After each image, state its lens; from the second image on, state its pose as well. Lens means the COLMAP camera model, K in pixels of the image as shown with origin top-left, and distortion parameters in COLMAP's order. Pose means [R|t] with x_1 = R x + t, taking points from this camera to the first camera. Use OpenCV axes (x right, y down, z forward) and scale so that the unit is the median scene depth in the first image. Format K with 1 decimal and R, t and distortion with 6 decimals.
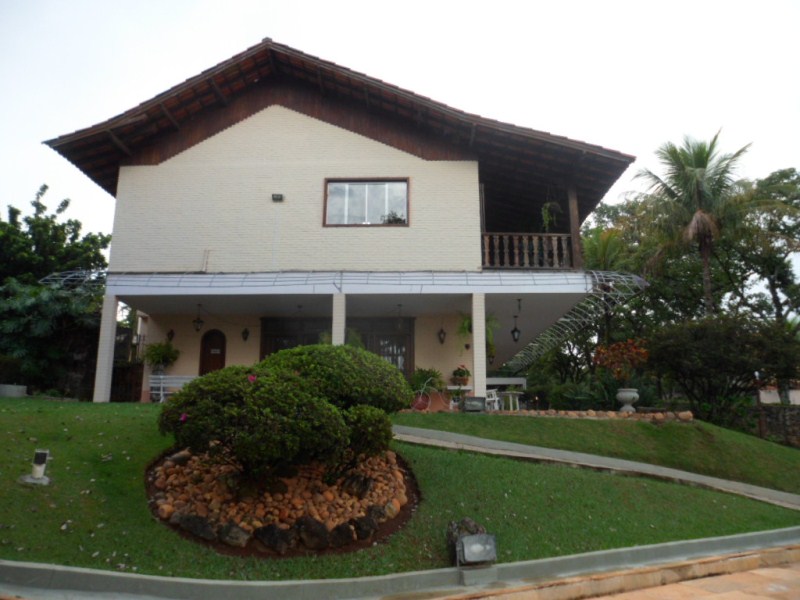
lens RADIAL K [[622.8, 0, 404.1], [0, 622.8, 300.3], [0, 0, 1]] dist [-0.194393, 0.227790]
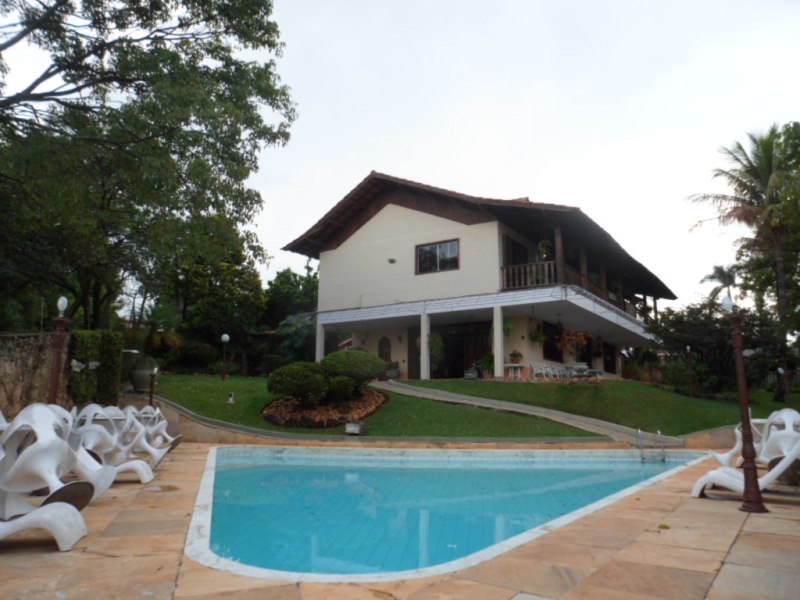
lens RADIAL K [[622.8, 0, 404.1], [0, 622.8, 300.3], [0, 0, 1]] dist [-0.194393, 0.227790]
pose [[0.839835, -0.093741, -0.534687, 0.754570], [0.109240, 0.994012, -0.002686, -0.048152], [0.531737, -0.056154, 0.845046, -0.472165]]
